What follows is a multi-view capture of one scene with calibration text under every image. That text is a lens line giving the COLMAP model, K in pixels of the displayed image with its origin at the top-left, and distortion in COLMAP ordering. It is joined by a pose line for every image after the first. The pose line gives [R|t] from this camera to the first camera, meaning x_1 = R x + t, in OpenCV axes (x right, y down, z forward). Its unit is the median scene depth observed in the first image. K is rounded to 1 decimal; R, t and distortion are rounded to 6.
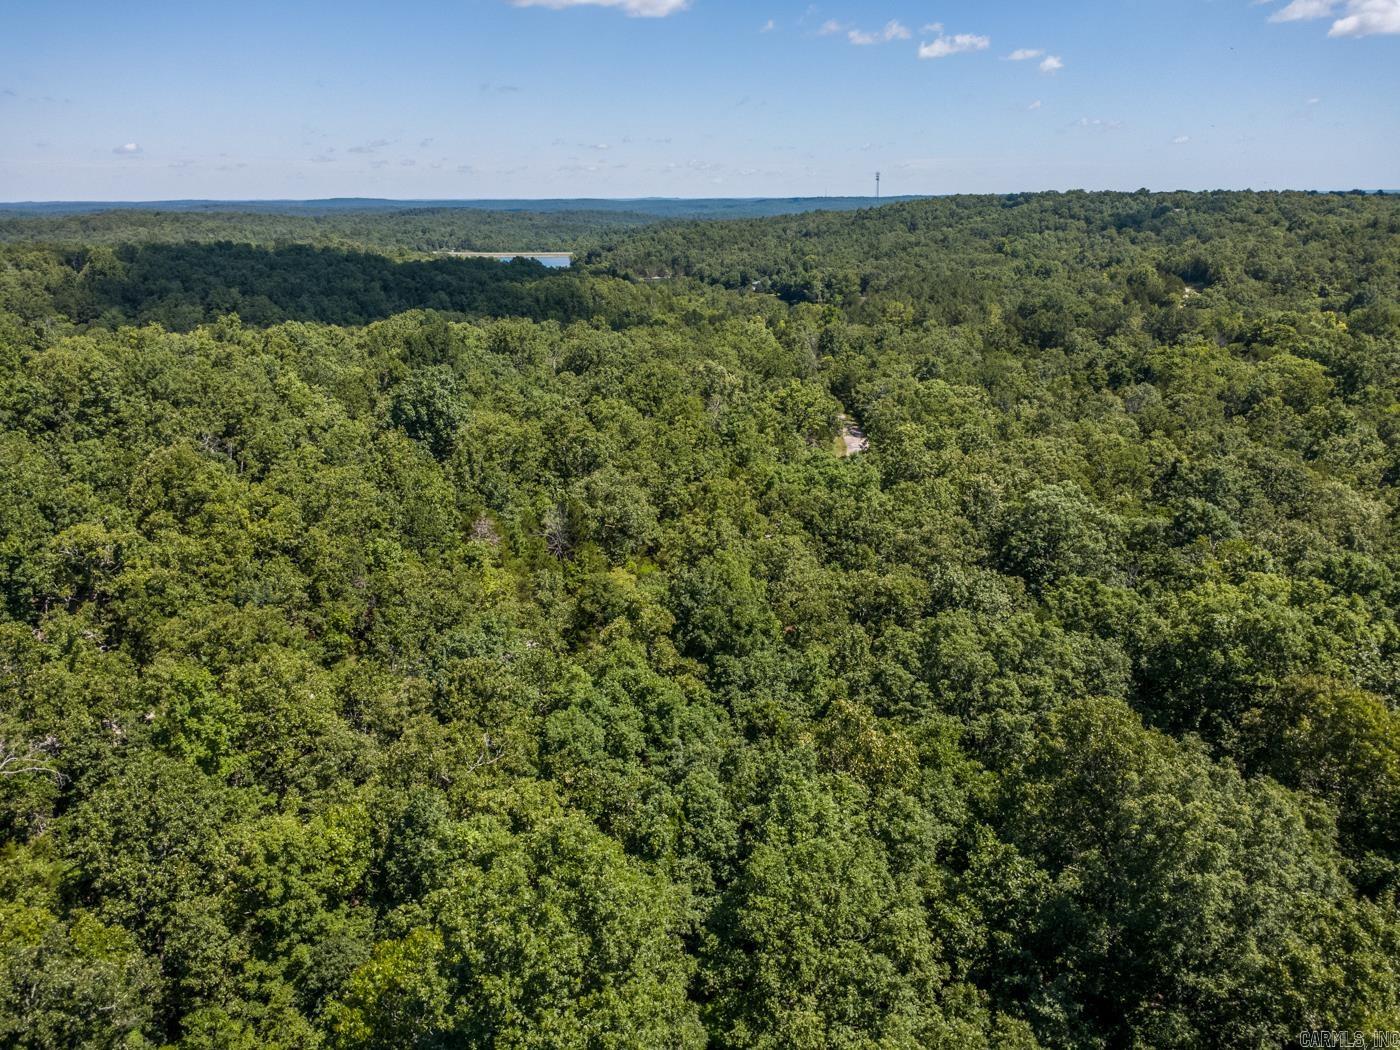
lens RADIAL K [[970.9, 0, 700.3], [0, 970.9, 531.2], [0, 0, 1]] dist [-0.005433, 0.003019]
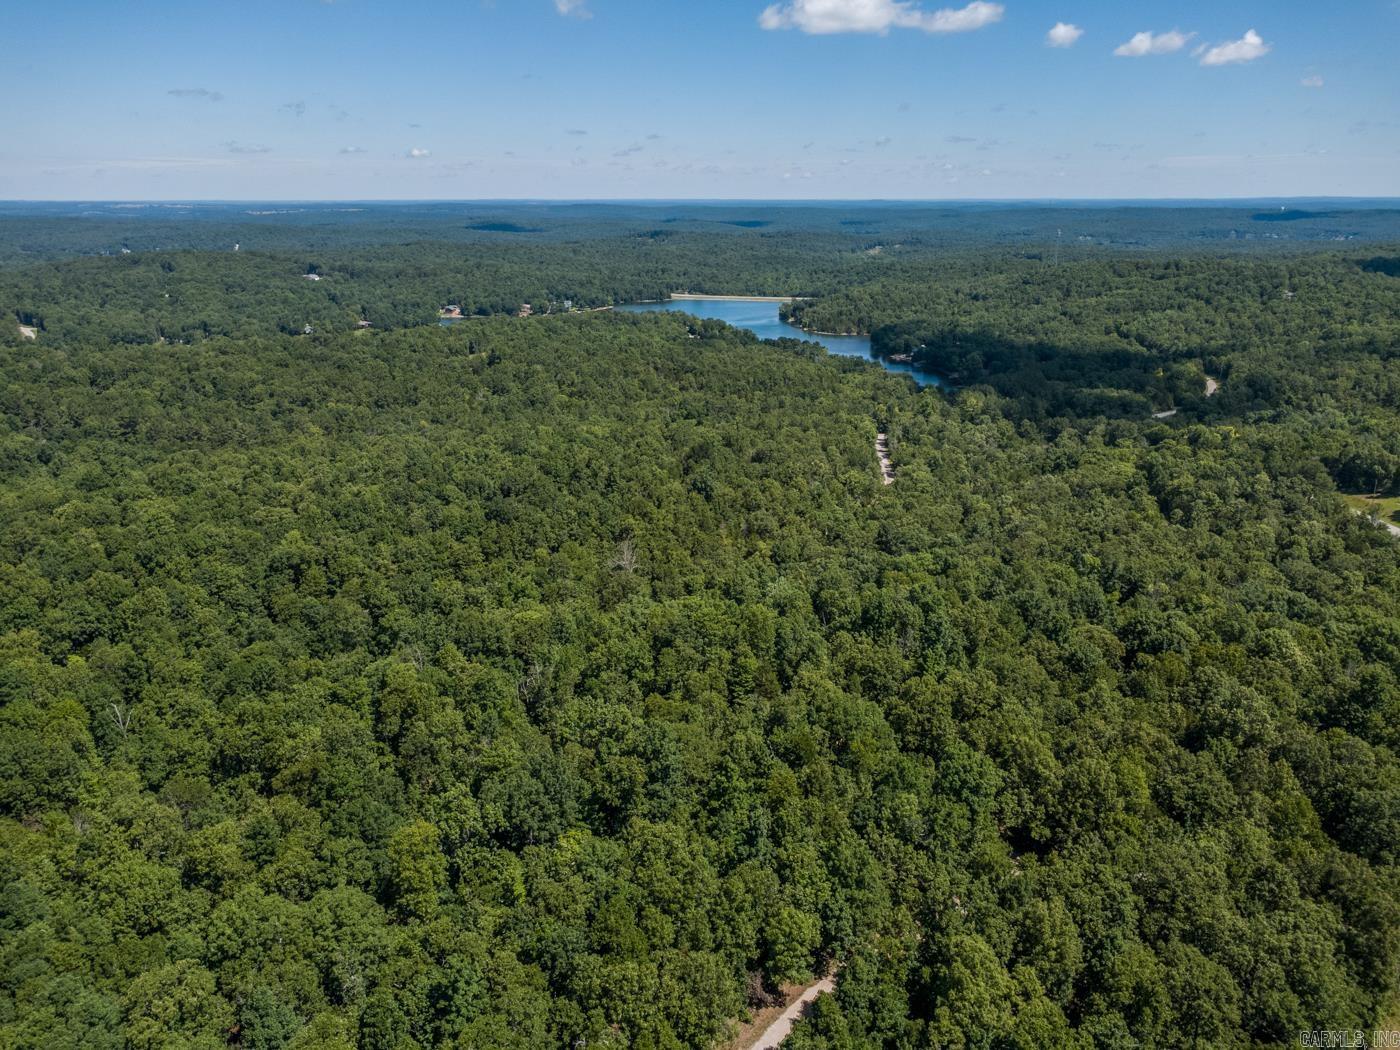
lens RADIAL K [[970.9, 0, 702.8], [0, 970.9, 529.9], [0, 0, 1]] dist [-0.005433, 0.003019]
pose [[0.977071, 0.071499, -0.200549, 0.068759], [-0.071541, 0.997413, 0.007050, -0.001866], [0.200535, 0.007459, 0.979658, -0.412622]]
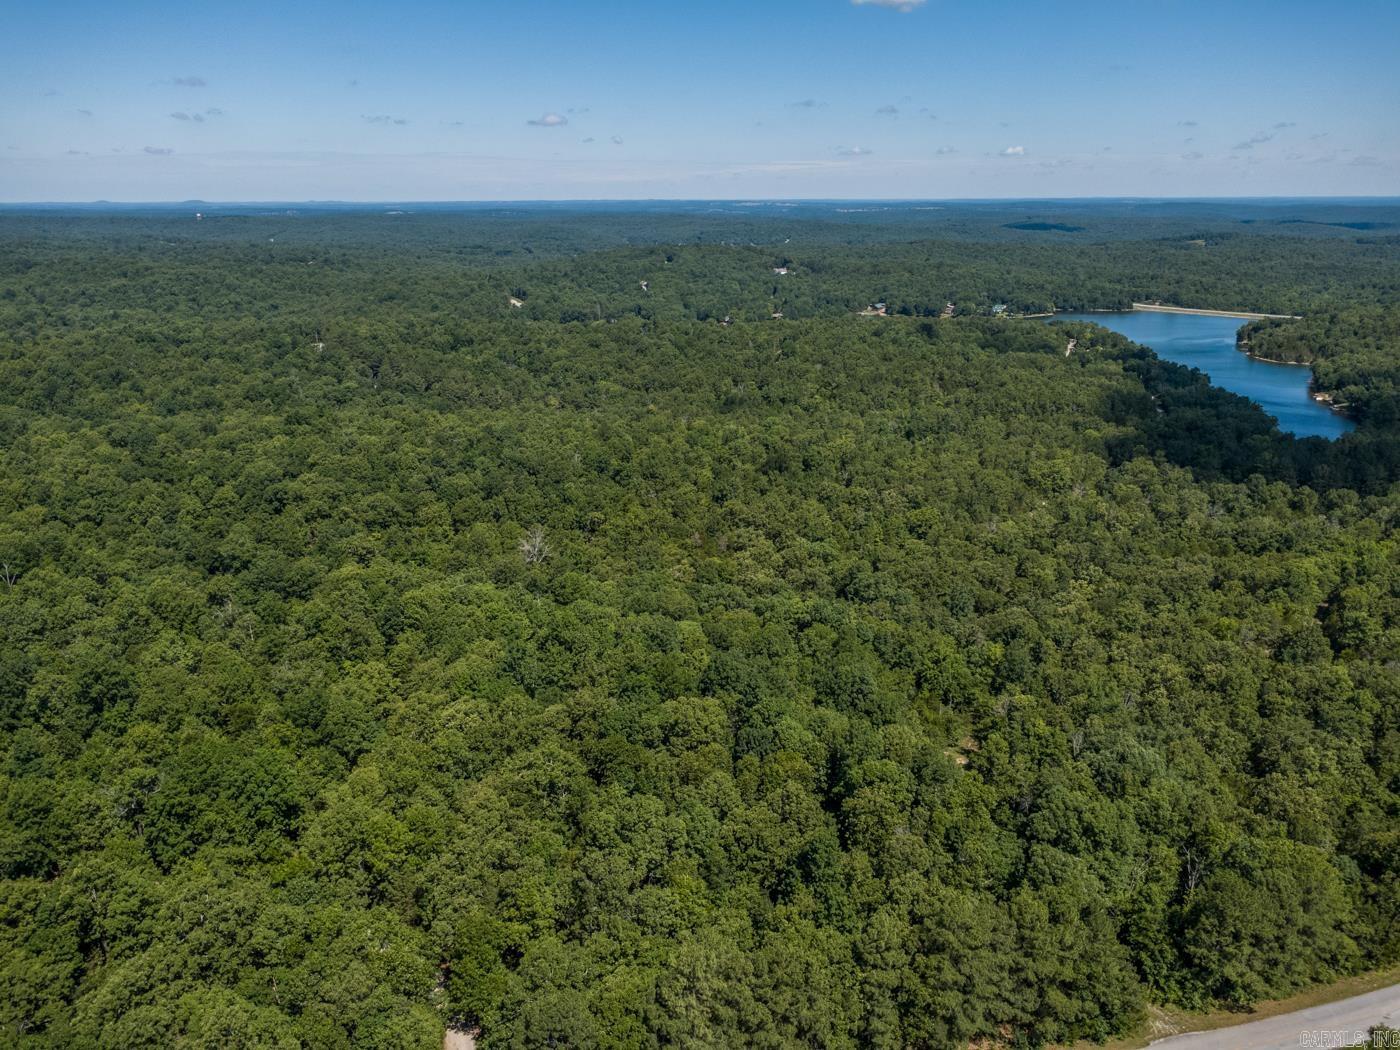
lens RADIAL K [[970.9, 0, 701.8], [0, 970.9, 525.4], [0, 0, 1]] dist [-0.005433, 0.003019]
pose [[0.706430, 0.224806, -0.671132, 0.352319], [-0.225800, 0.970252, 0.087326, -0.060716], [0.670799, 0.089852, 0.736176, -0.245045]]
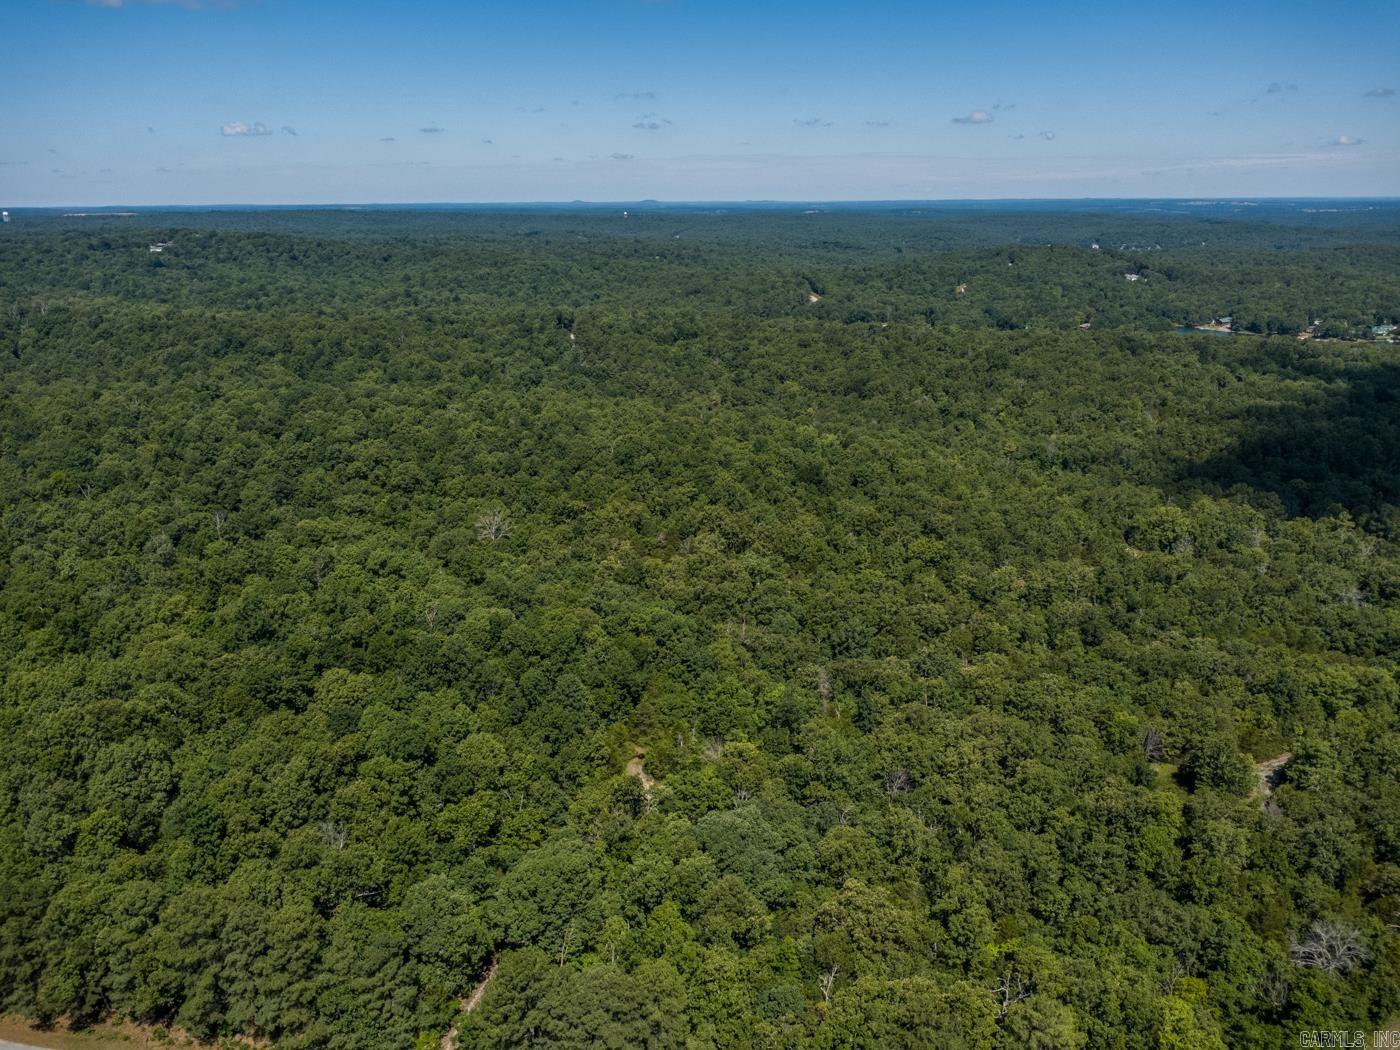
lens RADIAL K [[970.9, 0, 701.3], [0, 970.9, 517.5], [0, 0, 1]] dist [-0.005433, 0.003019]
pose [[0.358737, 0.288998, -0.887574, 0.485974], [-0.294680, 0.937302, 0.186087, -0.129344], [0.885704, 0.194794, 0.421407, -0.043675]]
